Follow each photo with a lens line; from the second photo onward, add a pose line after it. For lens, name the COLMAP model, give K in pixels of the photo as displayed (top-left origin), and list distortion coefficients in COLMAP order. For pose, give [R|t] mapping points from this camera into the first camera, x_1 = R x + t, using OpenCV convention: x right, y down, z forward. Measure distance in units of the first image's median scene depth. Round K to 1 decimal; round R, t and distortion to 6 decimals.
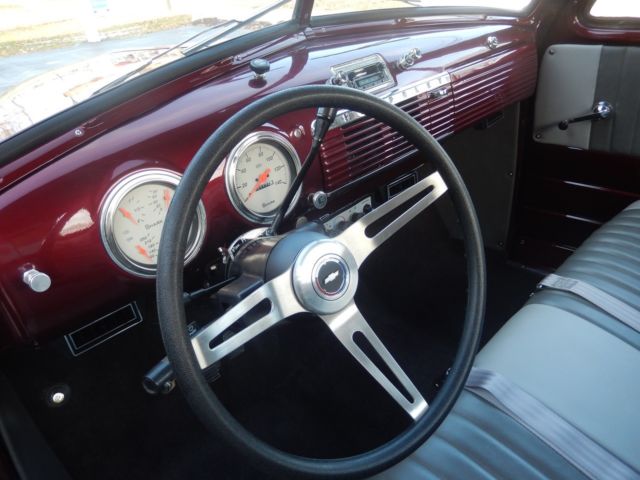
lens RADIAL K [[478.4, 0, 312.6], [0, 478.4, 238.0], [0, 0, 1]] dist [-0.003901, -0.007328]
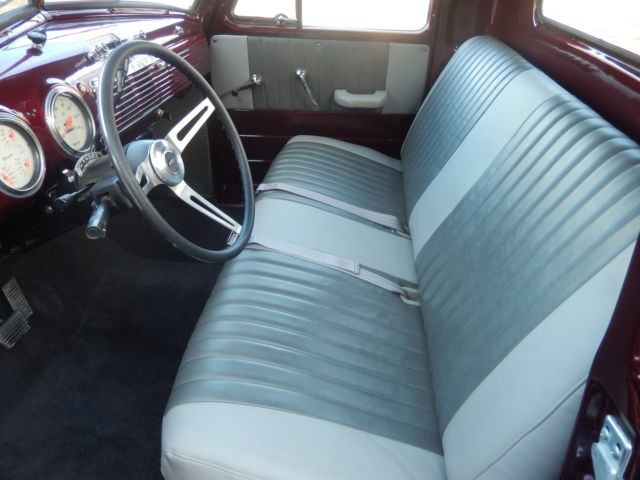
lens RADIAL K [[478.6, 0, 320.0], [0, 478.6, 240.0], [0, 0, 1]] dist [-0.006963, -0.009617]
pose [[0.752916, -0.233110, 0.615449, -0.303185], [0.235176, 0.968720, 0.079212, 0.156730], [-0.614663, 0.085099, 0.784186, -0.263368]]
